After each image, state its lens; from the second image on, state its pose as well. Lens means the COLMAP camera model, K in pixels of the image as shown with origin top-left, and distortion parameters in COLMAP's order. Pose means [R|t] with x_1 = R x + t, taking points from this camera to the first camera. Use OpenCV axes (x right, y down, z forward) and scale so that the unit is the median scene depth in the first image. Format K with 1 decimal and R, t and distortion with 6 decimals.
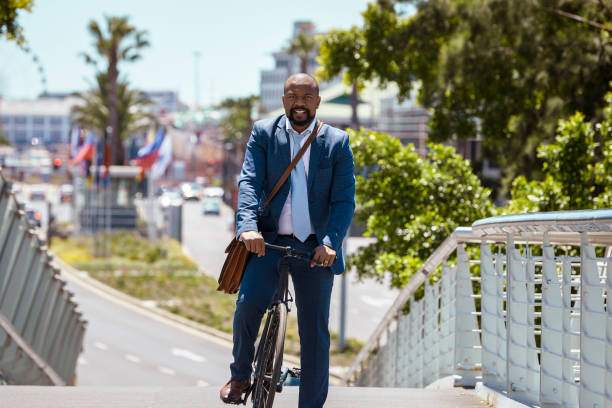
lens RADIAL K [[3181.6, 0, 306.0], [0, 3181.6, 204.0], [0, 0, 1]] dist [-0.095559, -15.606709]
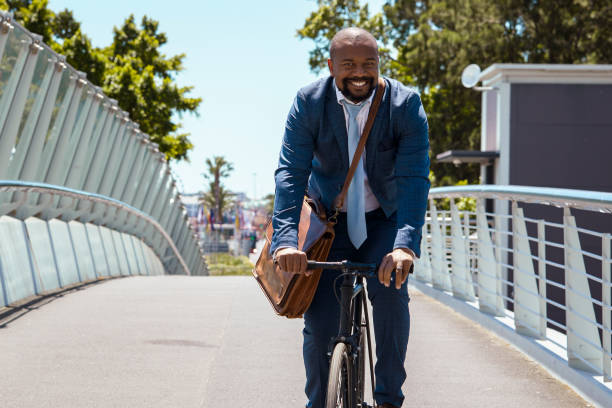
lens RADIAL K [[1762.7, 0, 273.8], [0, 1762.7, 205.2], [0, 0, 1]] dist [0.070813, 0.372367]
pose [[0.999746, -0.007658, -0.021215, 0.004637], [0.006919, 0.999376, -0.034651, 0.019438], [0.021467, 0.034496, 0.999174, -0.244535]]
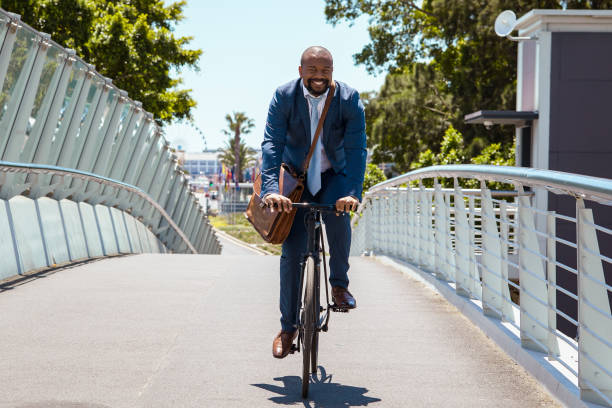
lens RADIAL K [[1666.9, 0, 223.2], [0, 1666.9, 203.5], [0, 0, 1]] dist [0.005928, 0.379419]
pose [[0.997289, -0.001523, -0.073564, 0.013409], [0.001063, 0.999980, -0.006289, 0.010100], [0.073572, 0.006193, 0.997271, -0.128973]]
